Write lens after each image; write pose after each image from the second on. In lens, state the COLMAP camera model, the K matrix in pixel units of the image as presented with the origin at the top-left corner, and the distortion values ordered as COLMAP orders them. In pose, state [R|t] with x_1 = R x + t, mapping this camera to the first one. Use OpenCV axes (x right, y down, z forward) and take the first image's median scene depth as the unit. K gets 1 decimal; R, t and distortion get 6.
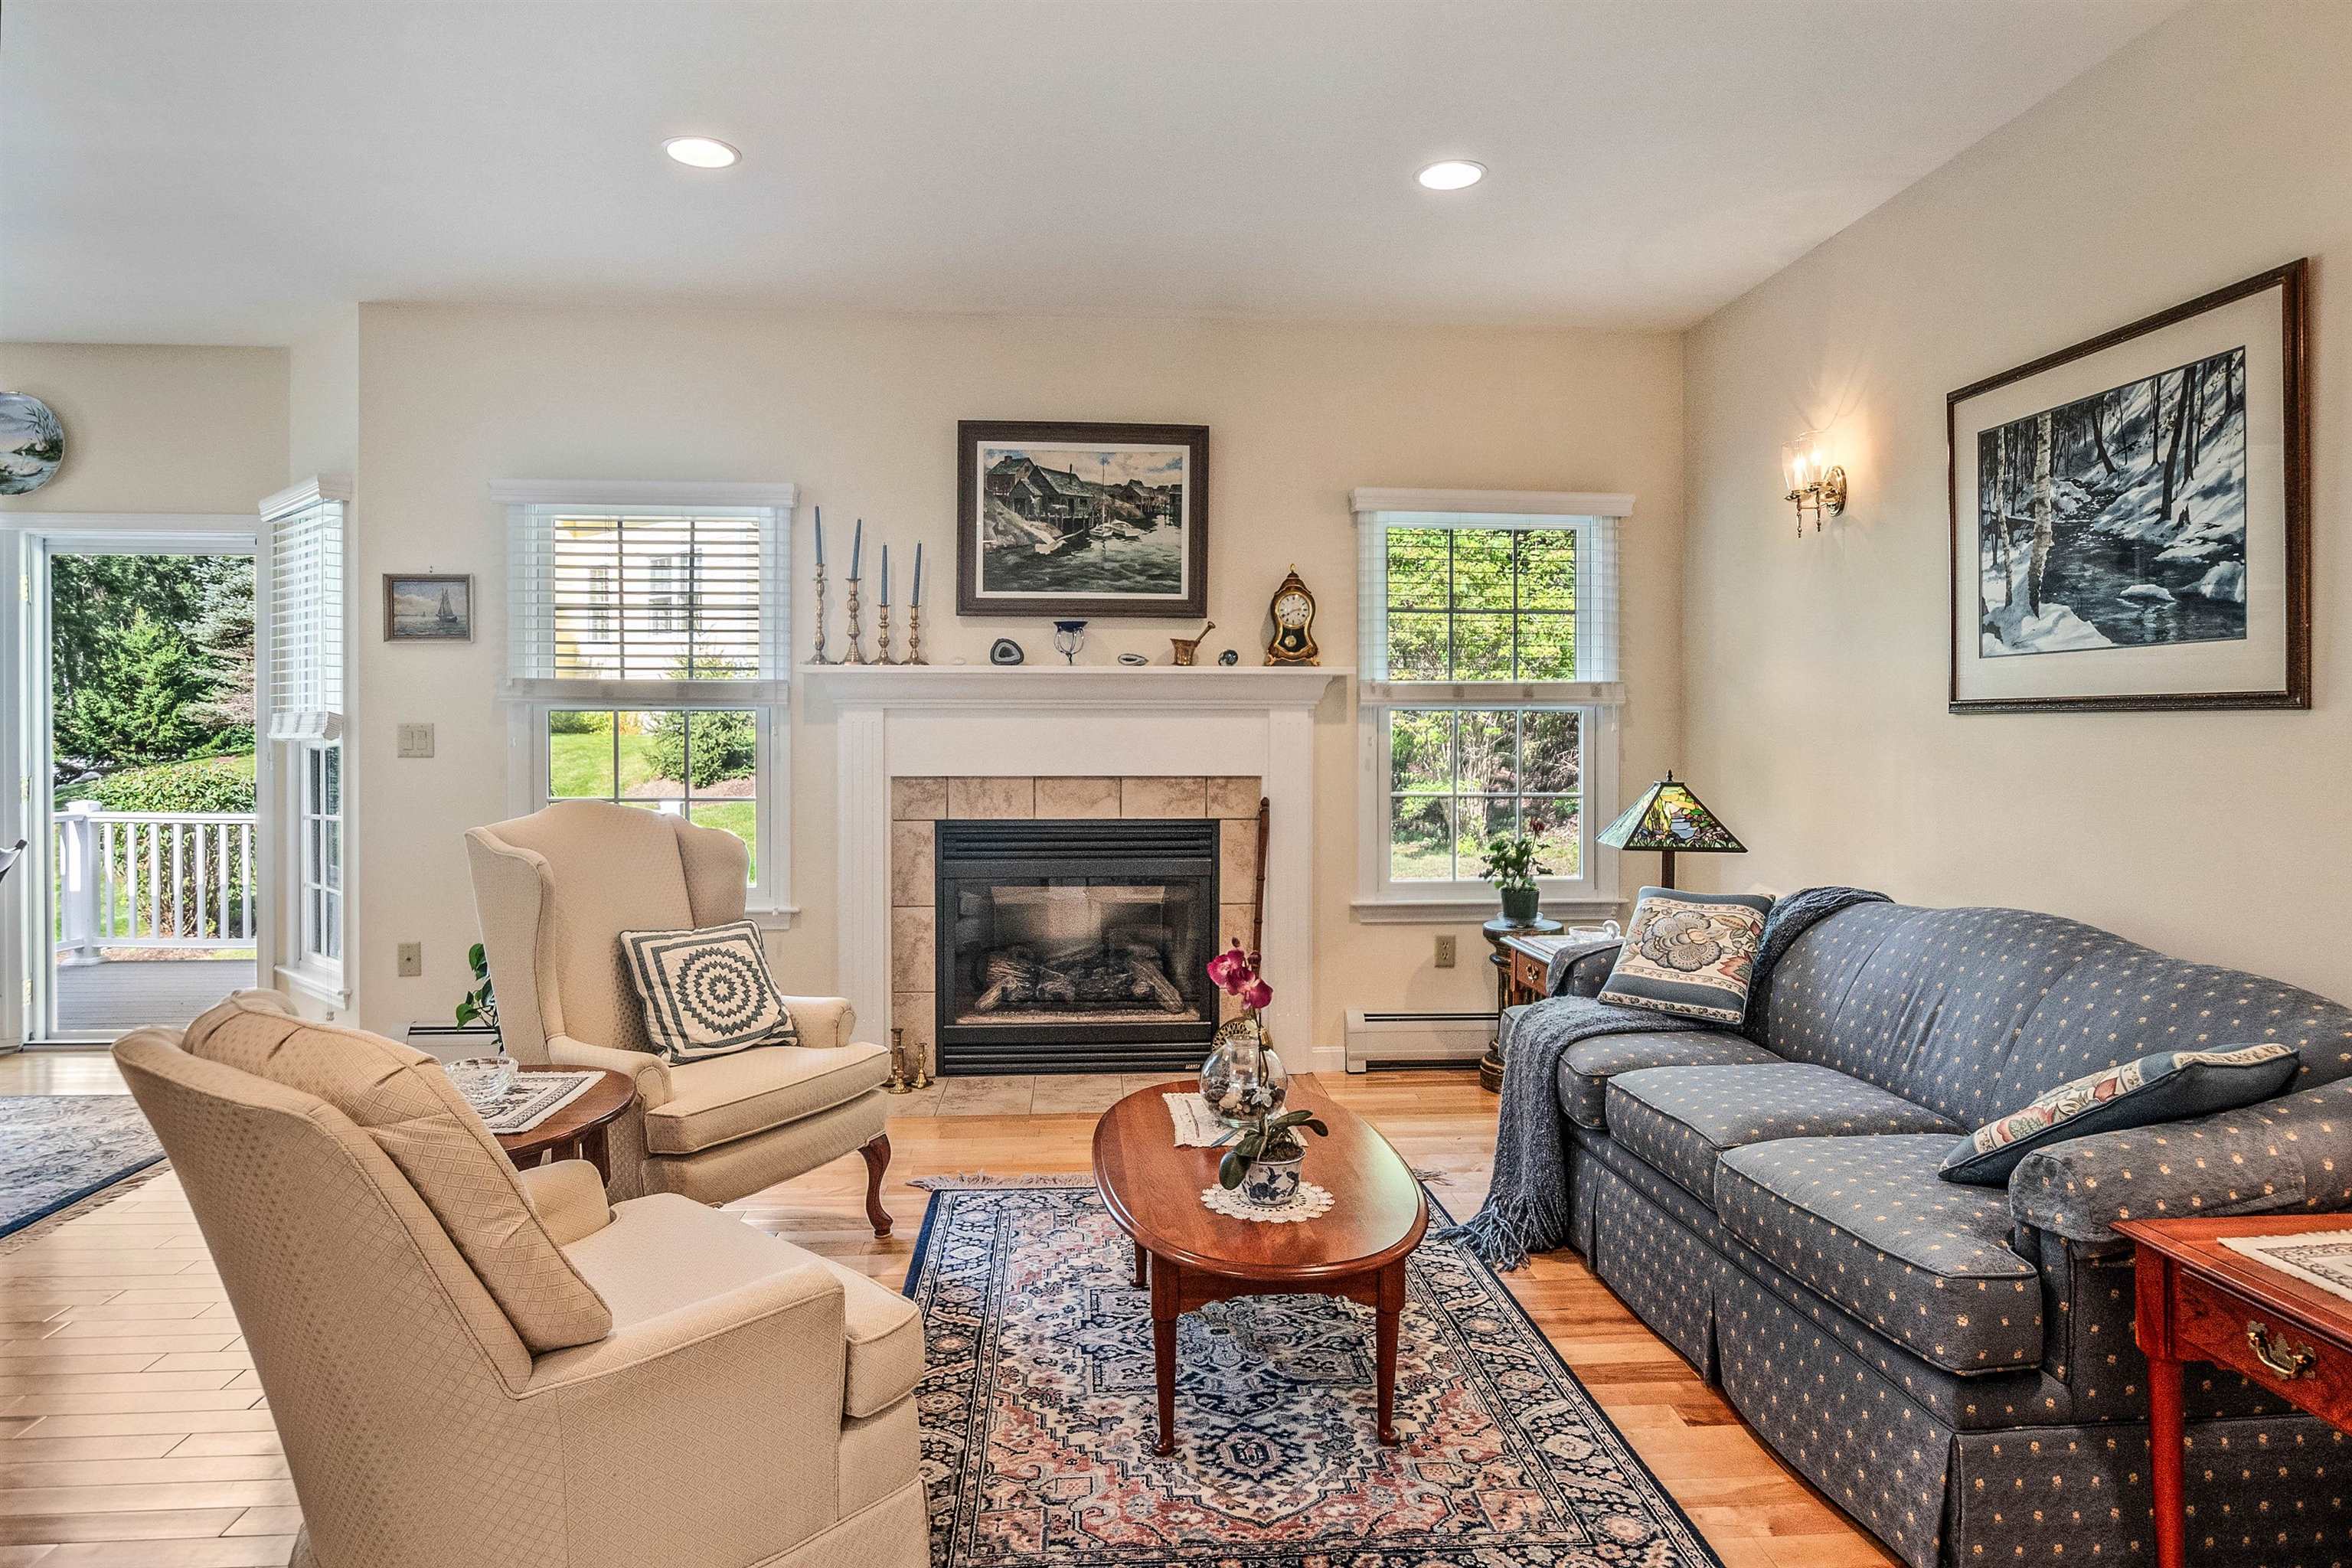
lens RADIAL K [[1357.5, 0, 1177.1], [0, 1357.5, 732.2], [0, 0, 1]] dist [-0.017921, 0.003247]
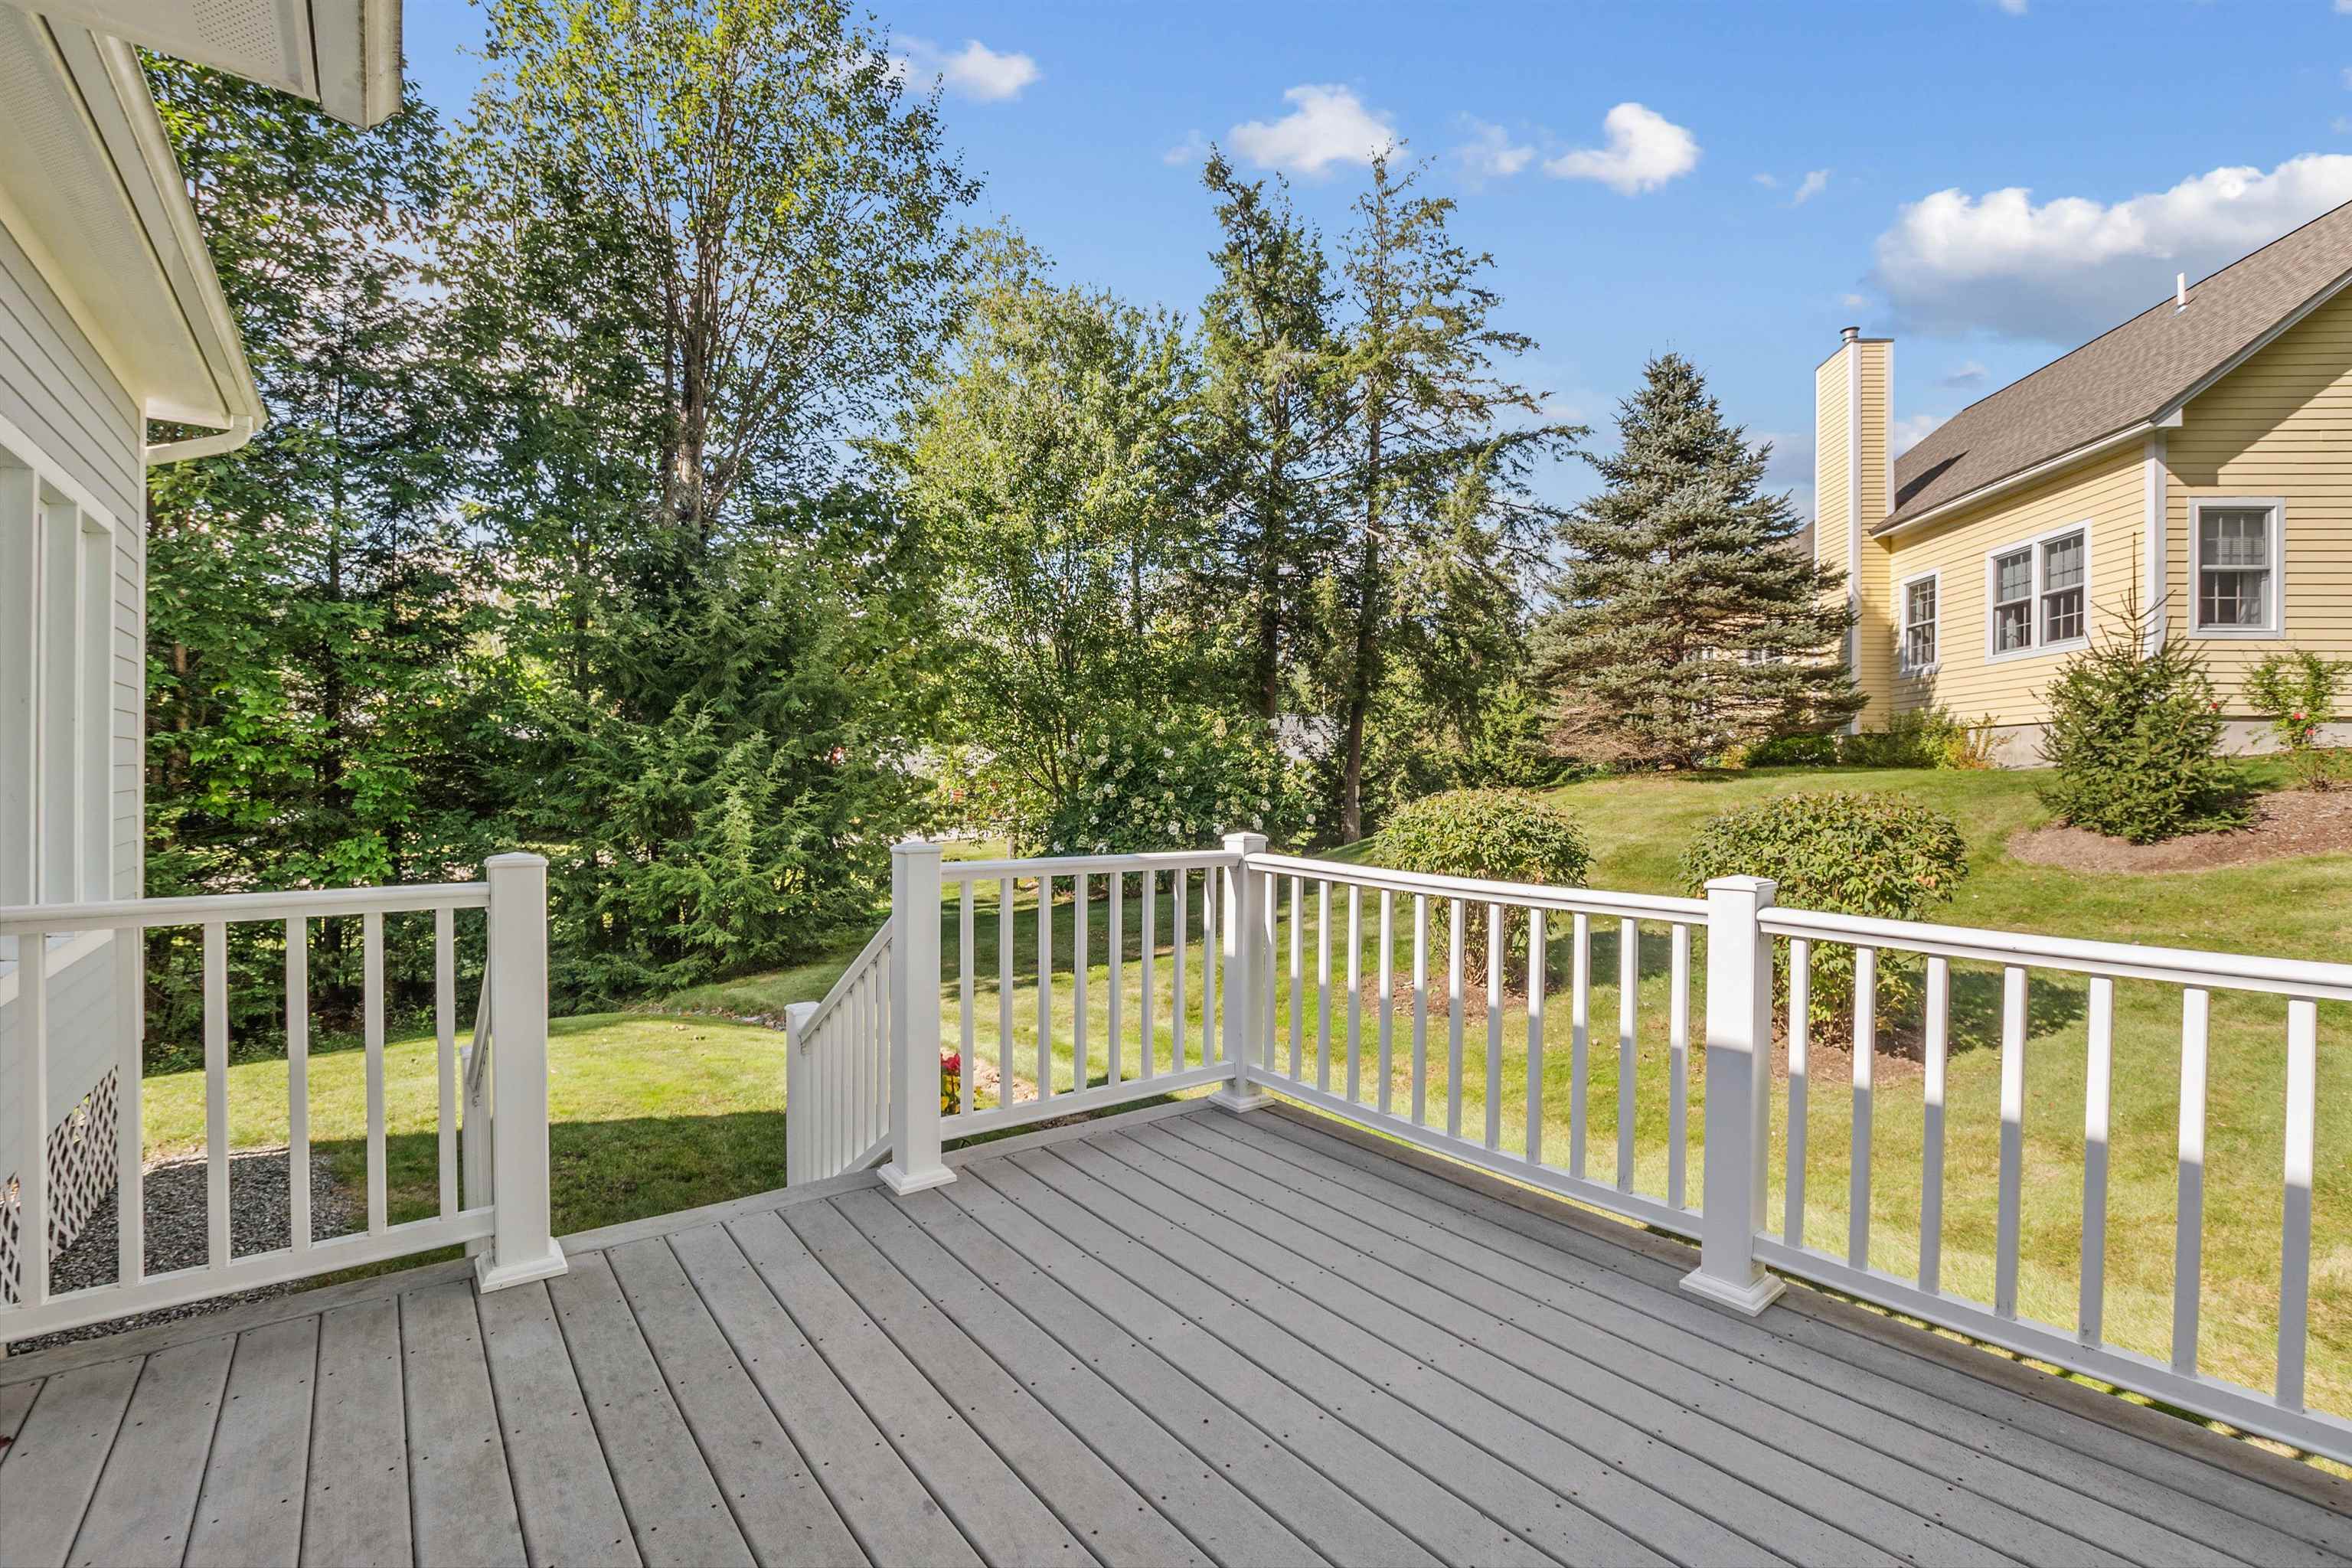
lens RADIAL K [[1030.1, 0, 1176.0], [0, 1030.1, 784.0], [0, 0, 1]] dist [-0.033421, 0.000122]
pose [[0.548131, 0.013278, -0.836287, -0.757858], [-0.009561, 0.999908, 0.009610, 0.042754], [0.836338, 0.002728, 0.548208, 1.227528]]
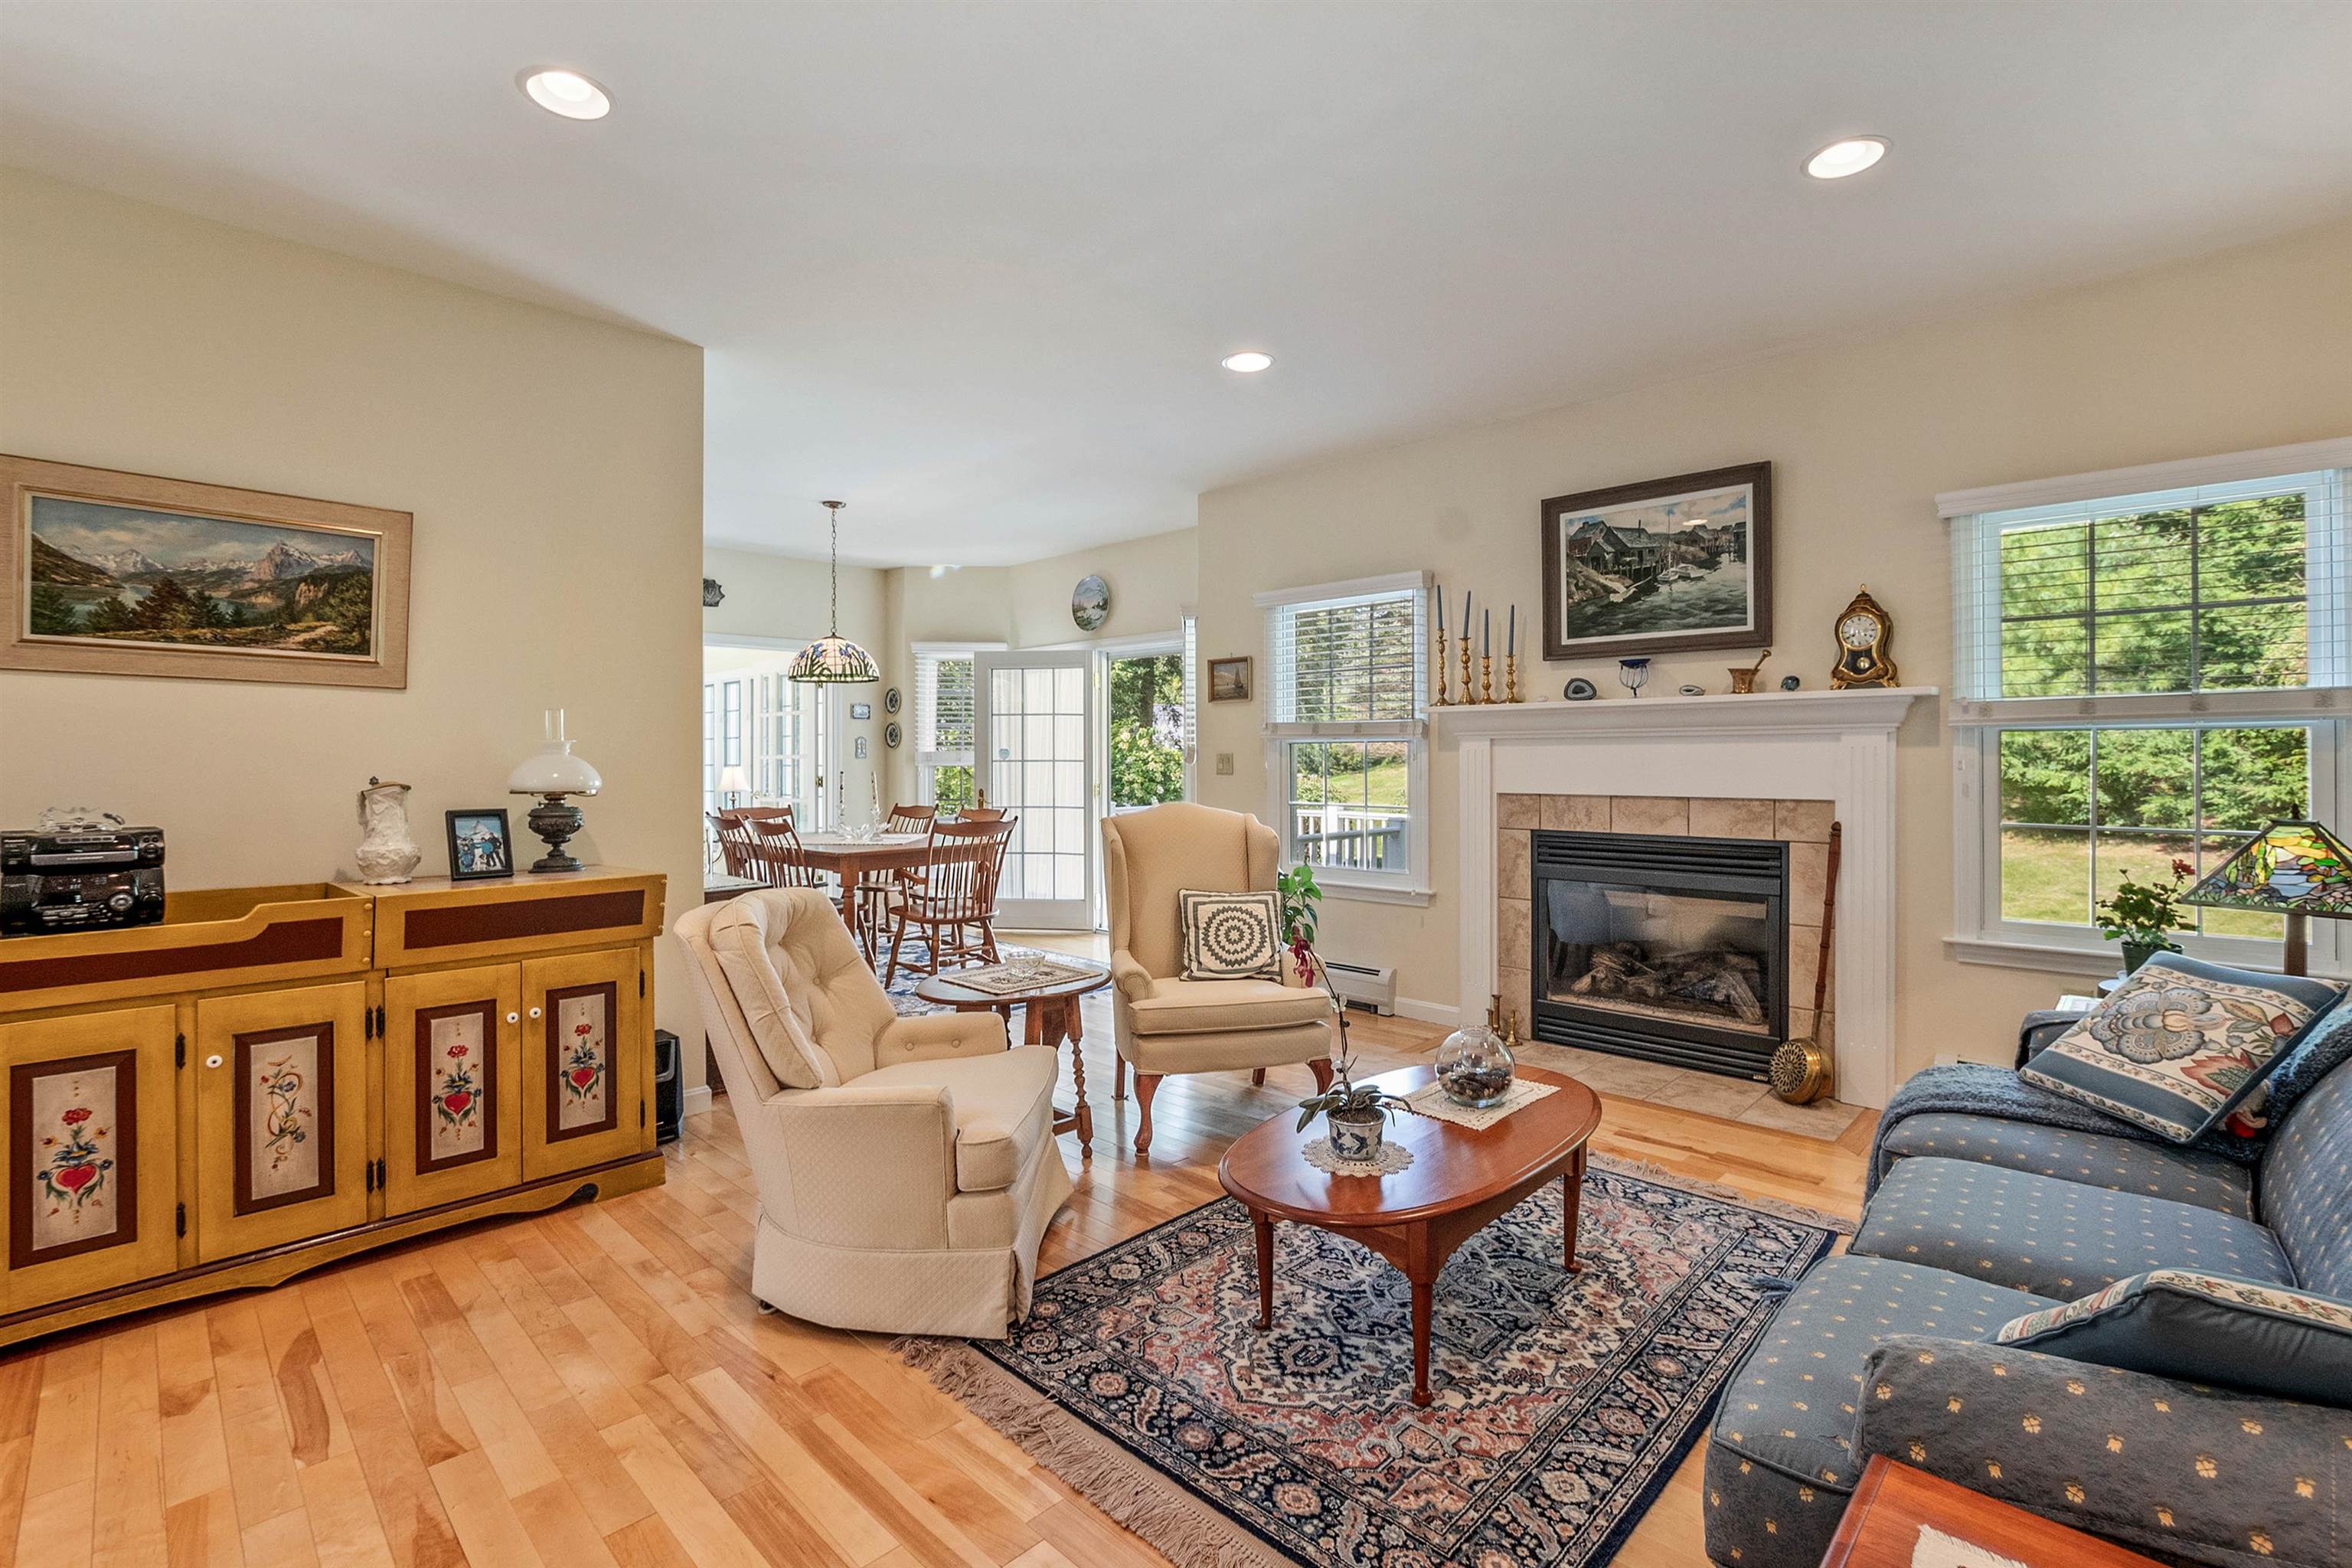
lens RADIAL K [[1056.3, 0, 1185.5], [0, 1056.3, 743.2], [0, 0, 1]] dist [-0.032002, 0.010241]
pose [[0.665689, -0.013821, -0.746101, 0.322146], [0.003920, 0.999879, -0.015024, 0.000133], [0.746219, 0.007076, 0.665663, 0.137298]]
